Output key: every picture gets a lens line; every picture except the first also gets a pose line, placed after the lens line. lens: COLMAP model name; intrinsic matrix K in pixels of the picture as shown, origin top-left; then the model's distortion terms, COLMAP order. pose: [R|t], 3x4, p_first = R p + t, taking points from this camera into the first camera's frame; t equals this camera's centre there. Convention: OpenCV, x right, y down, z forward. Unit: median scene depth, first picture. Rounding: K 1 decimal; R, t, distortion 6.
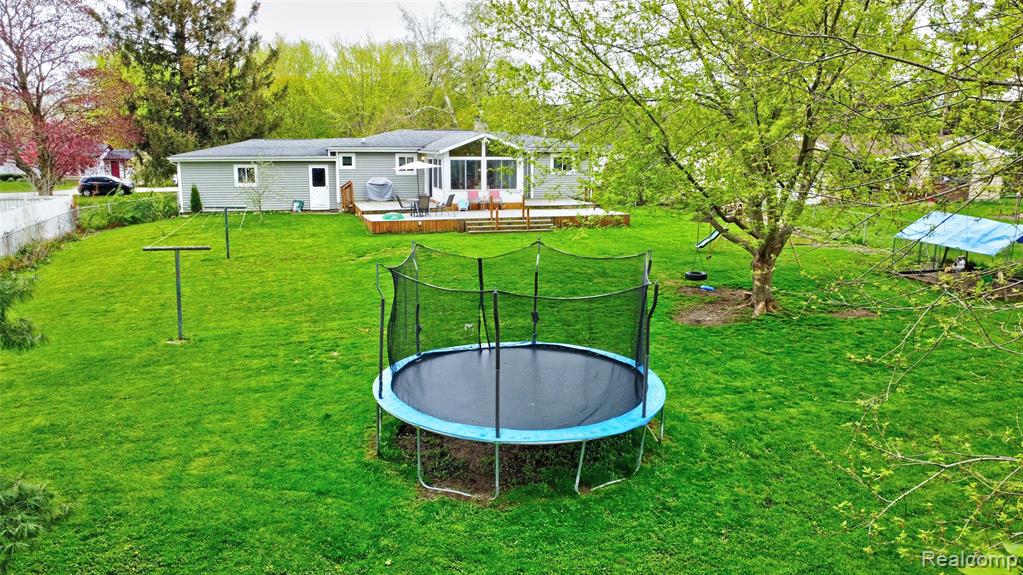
lens RADIAL K [[764.3, 0, 511.5], [0, 764.3, 287.5], [0, 0, 1]] dist [-0.031873, -0.004145]
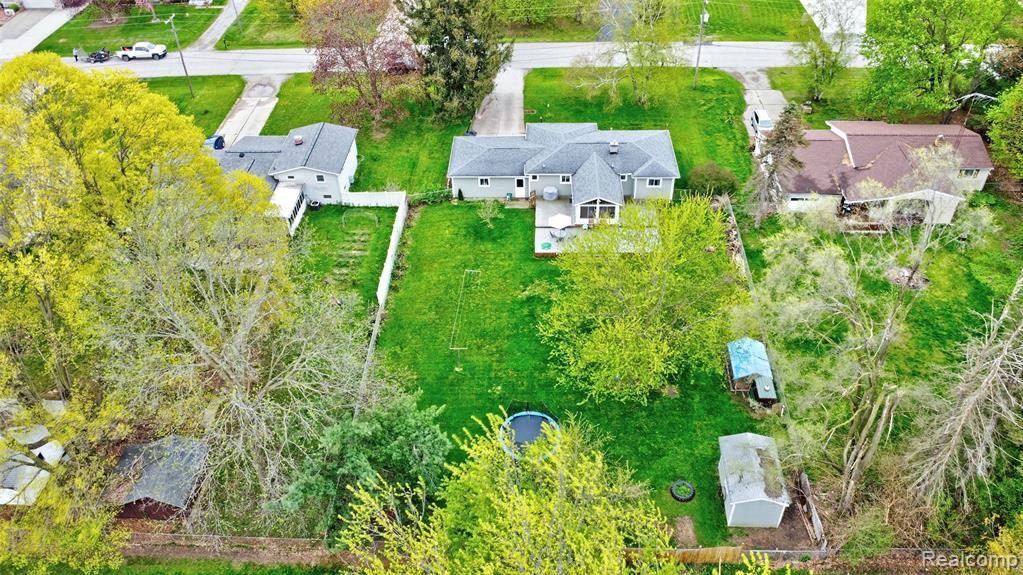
lens RADIAL K [[764.3, 0, 511.5], [0, 764.3, 287.5], [0, 0, 1]] dist [-0.031873, -0.004145]
pose [[0.946511, 0.193196, -0.258443, 0.279920], [-0.033653, 0.855684, 0.516404, -0.924589], [0.320912, -0.480084, 0.816416, -0.718129]]
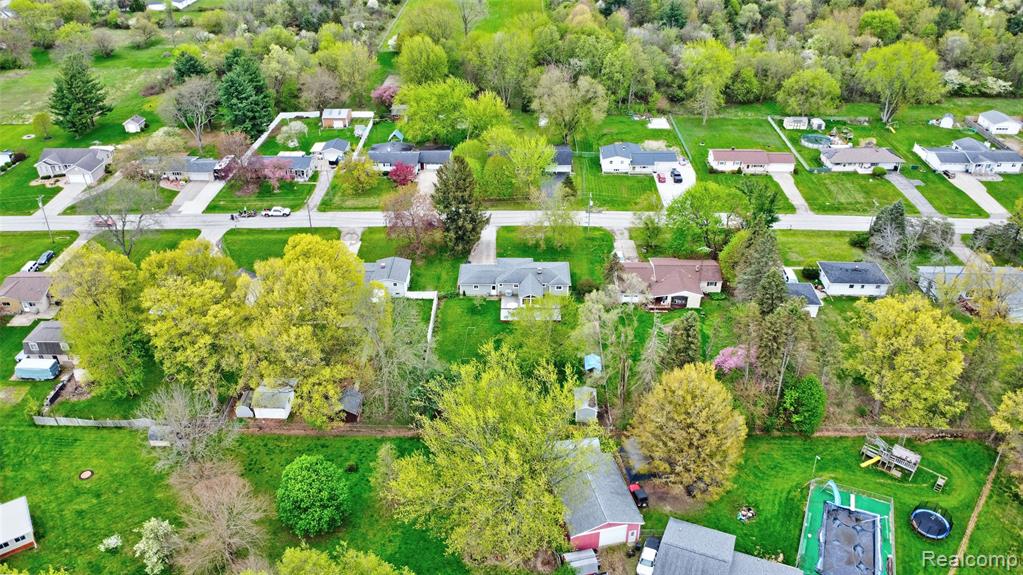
lens RADIAL K [[764.3, 0, 511.5], [0, 764.3, 287.5], [0, 0, 1]] dist [-0.031873, -0.004145]
pose [[0.954193, 0.159593, -0.253072, 0.839366], [-0.052263, 0.921758, 0.384228, -1.679762], [0.294591, -0.353402, 0.887876, -2.493214]]
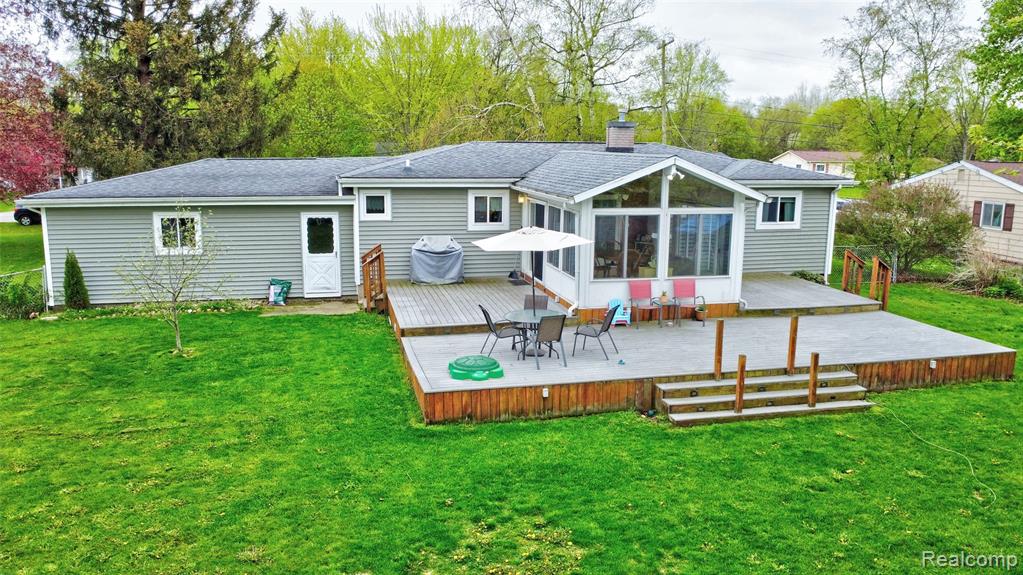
lens RADIAL K [[764.3, 0, 511.5], [0, 764.3, 287.5], [0, 0, 1]] dist [-0.031873, -0.004145]
pose [[0.998267, 0.017742, -0.056117, -0.095028], [-0.017687, 0.999842, 0.001474, -0.113452], [0.056134, -0.000479, 0.998423, 0.496274]]
